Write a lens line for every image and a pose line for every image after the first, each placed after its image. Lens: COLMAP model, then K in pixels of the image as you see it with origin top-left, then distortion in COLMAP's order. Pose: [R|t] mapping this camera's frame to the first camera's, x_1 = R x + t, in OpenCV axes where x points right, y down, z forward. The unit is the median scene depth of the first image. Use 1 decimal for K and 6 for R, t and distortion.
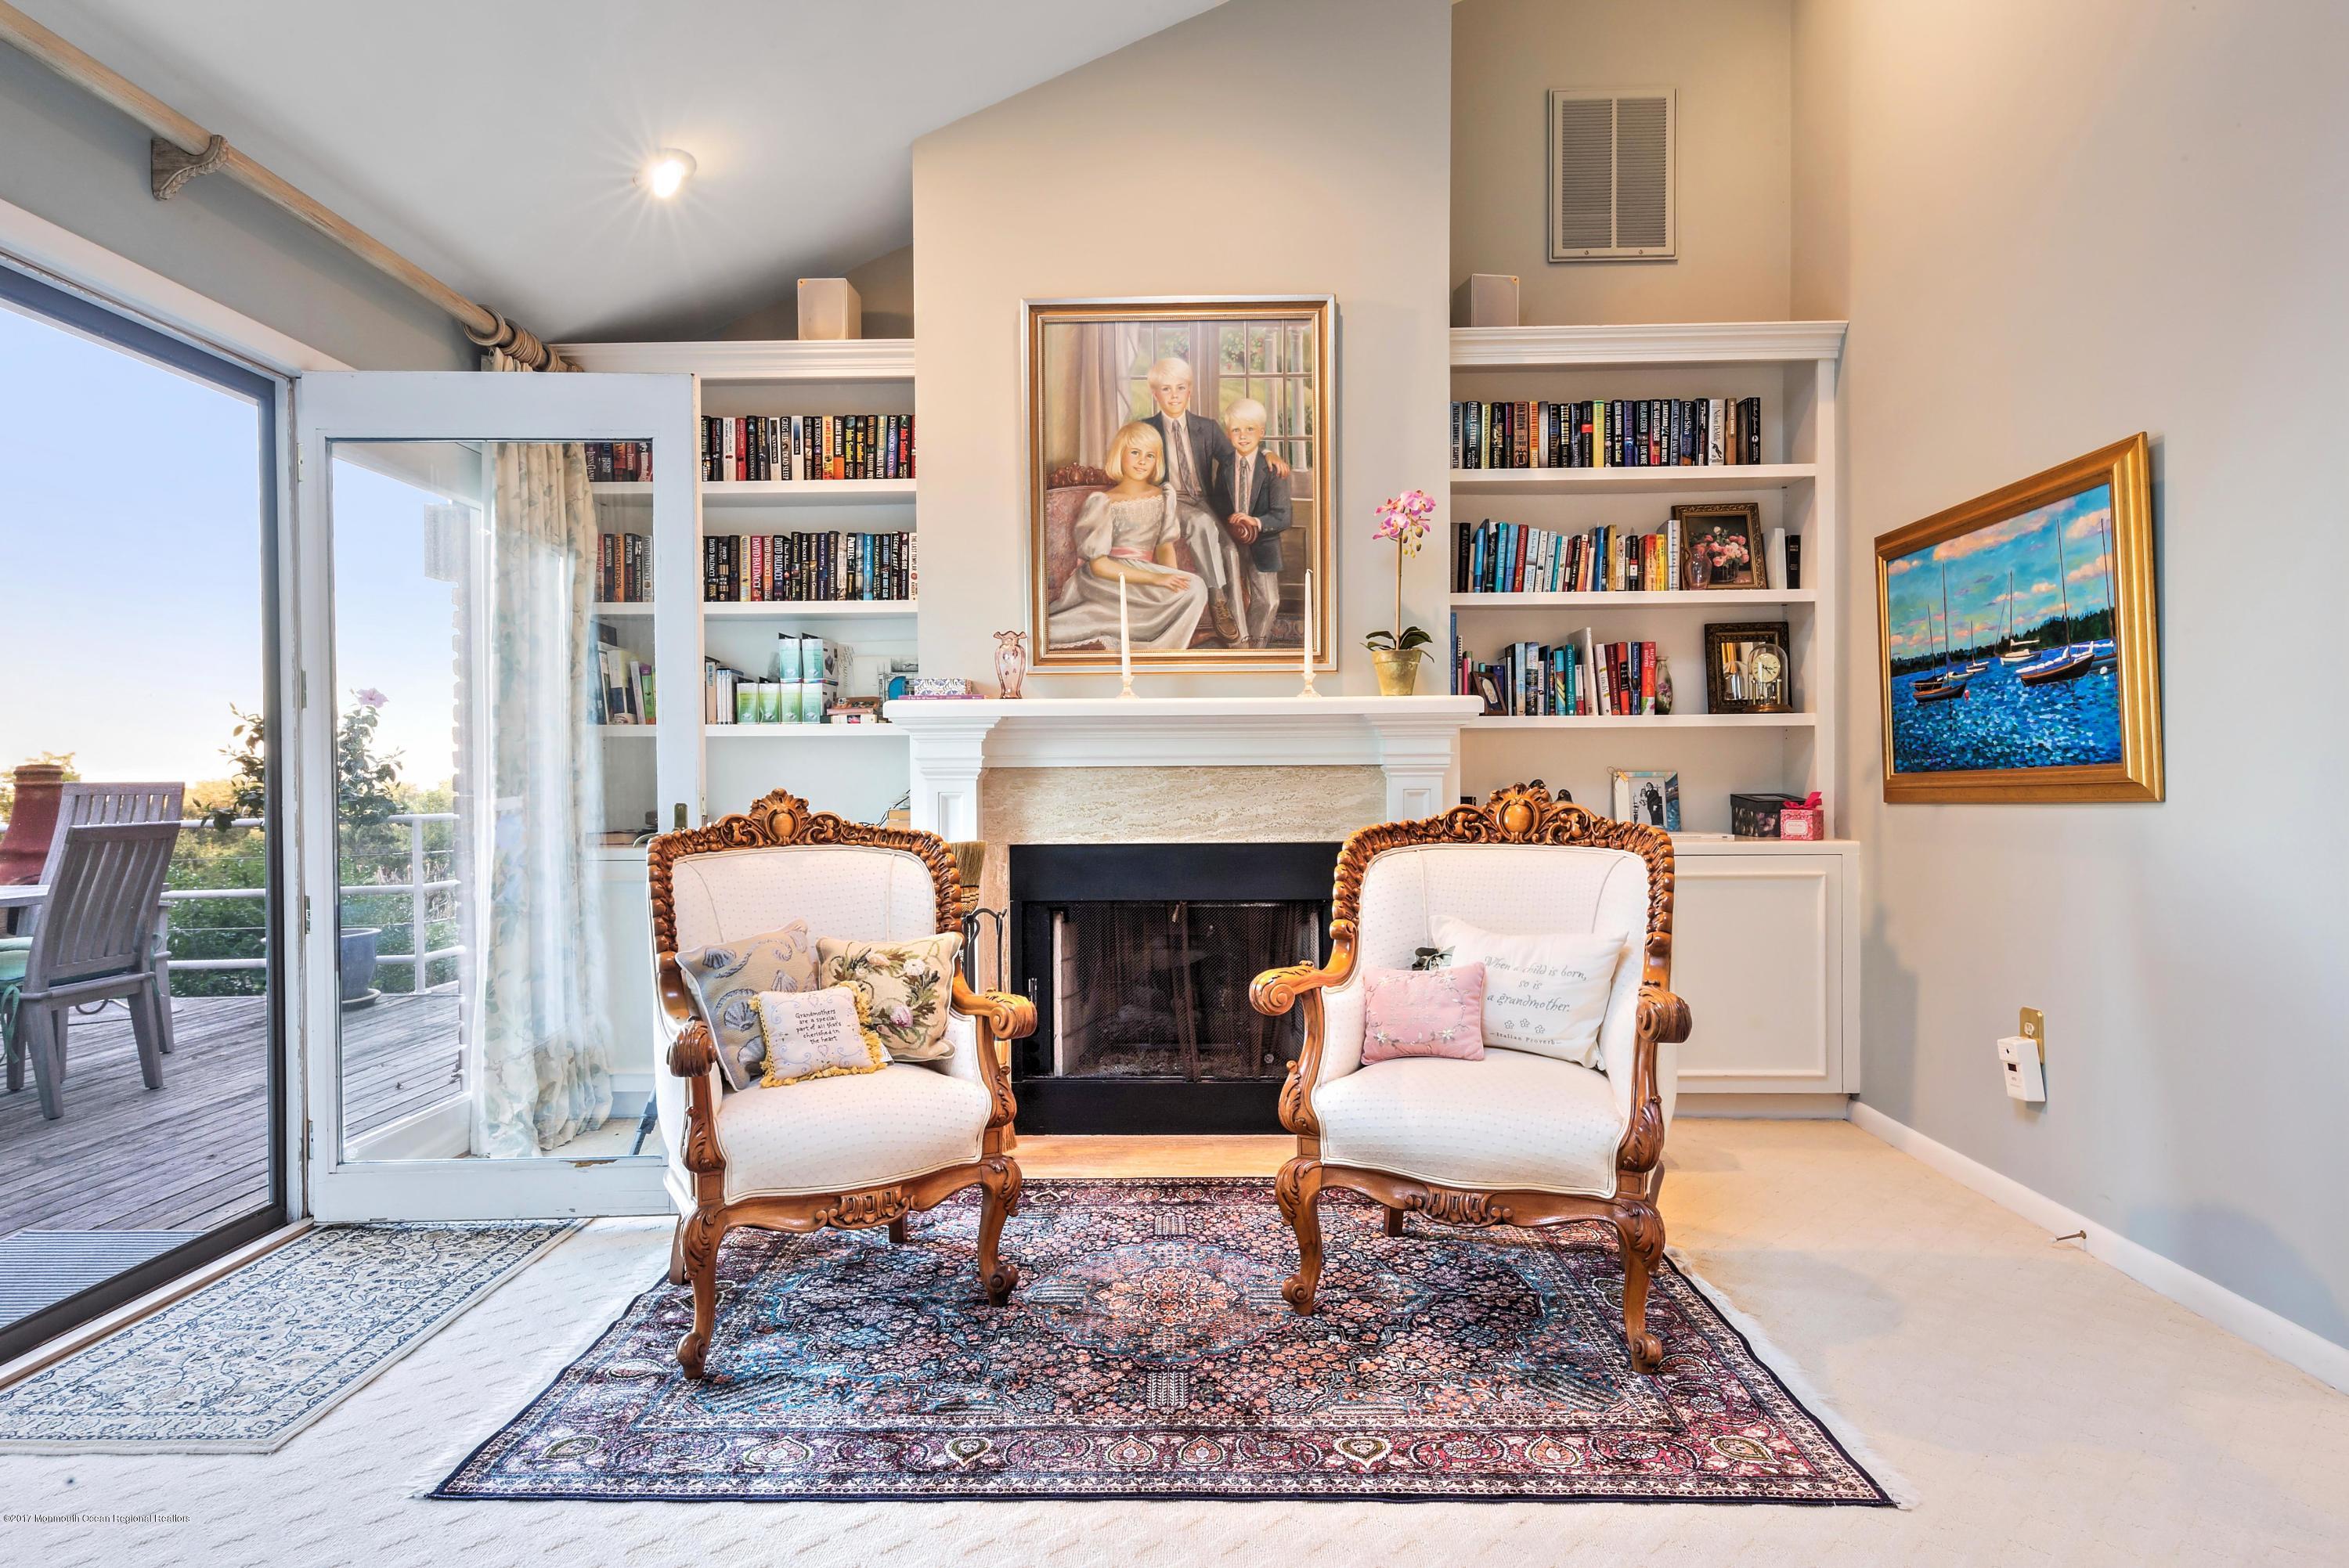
lens RADIAL K [[1308.2, 0, 1176.6], [0, 1308.2, 780.5], [0, 0, 1]] dist [0.012379, -0.000549]
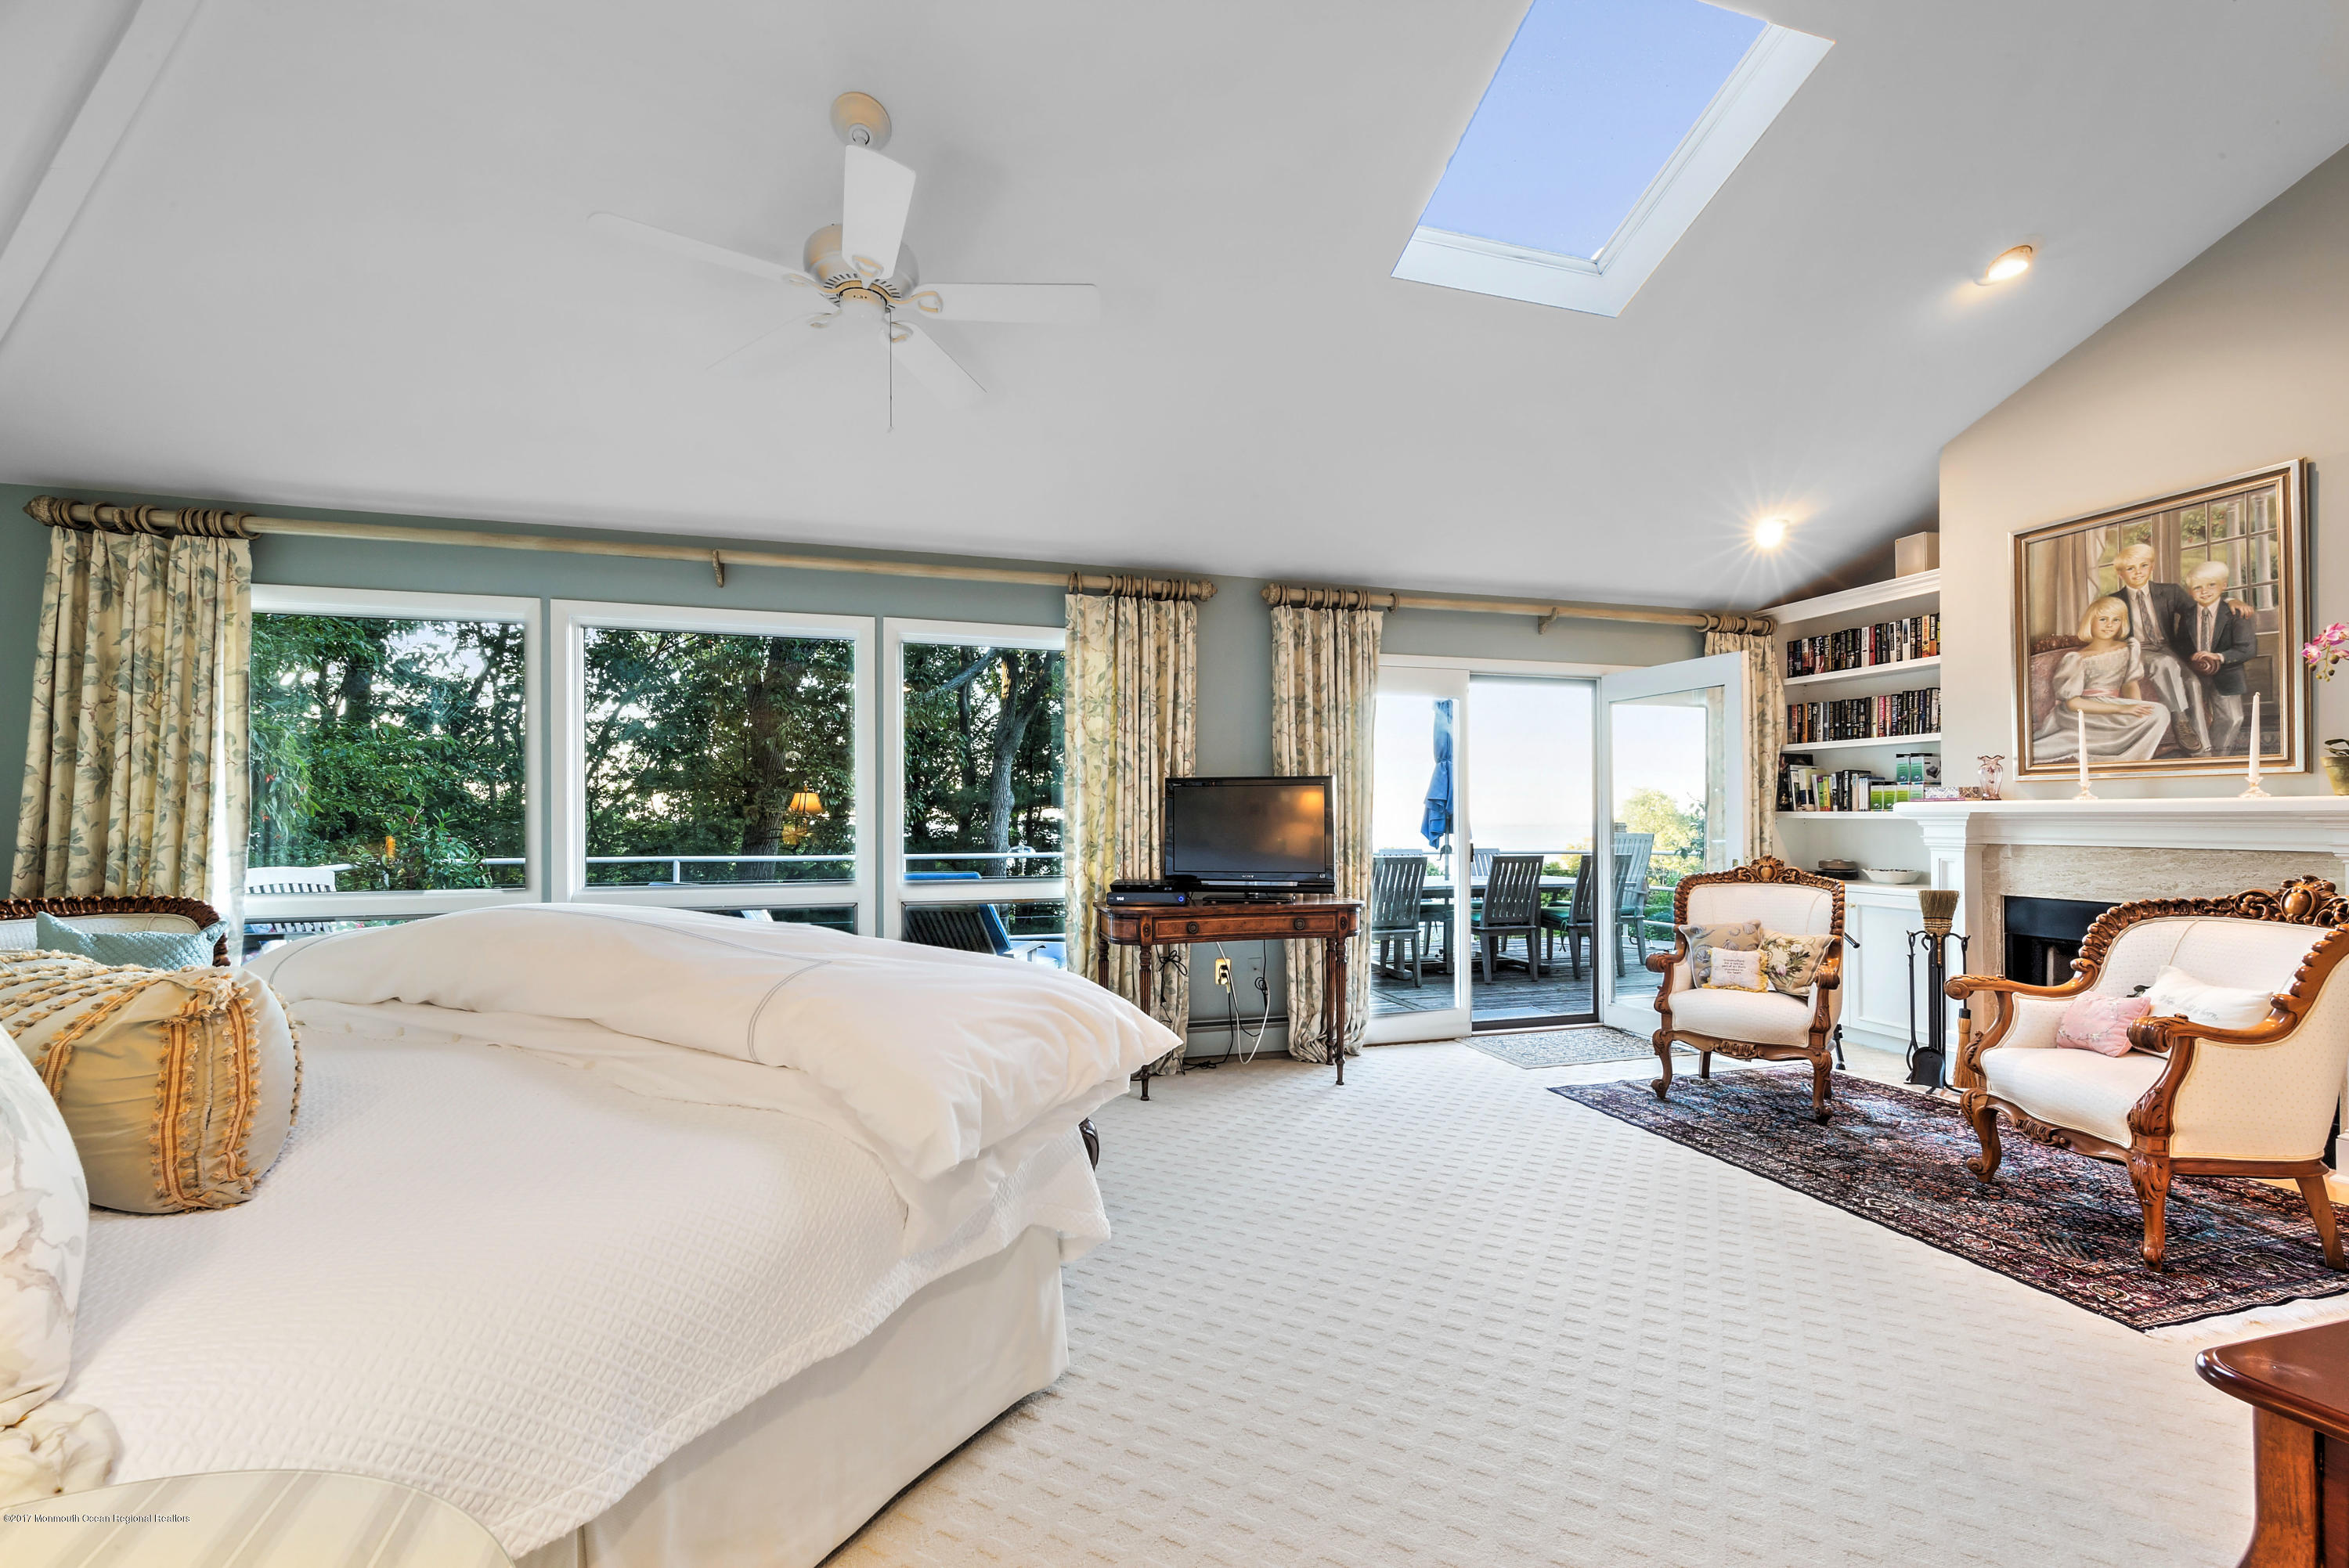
lens RADIAL K [[1009.7, 0, 1169.3], [0, 1009.7, 796.9], [0, 0, 1]] dist [0.006372, -0.002285]
pose [[0.305892, -0.009814, -0.952016, 0.685451], [-0.005187, 0.999915, -0.011975, -0.044880], [0.952052, 0.008602, 0.305815, -0.266849]]
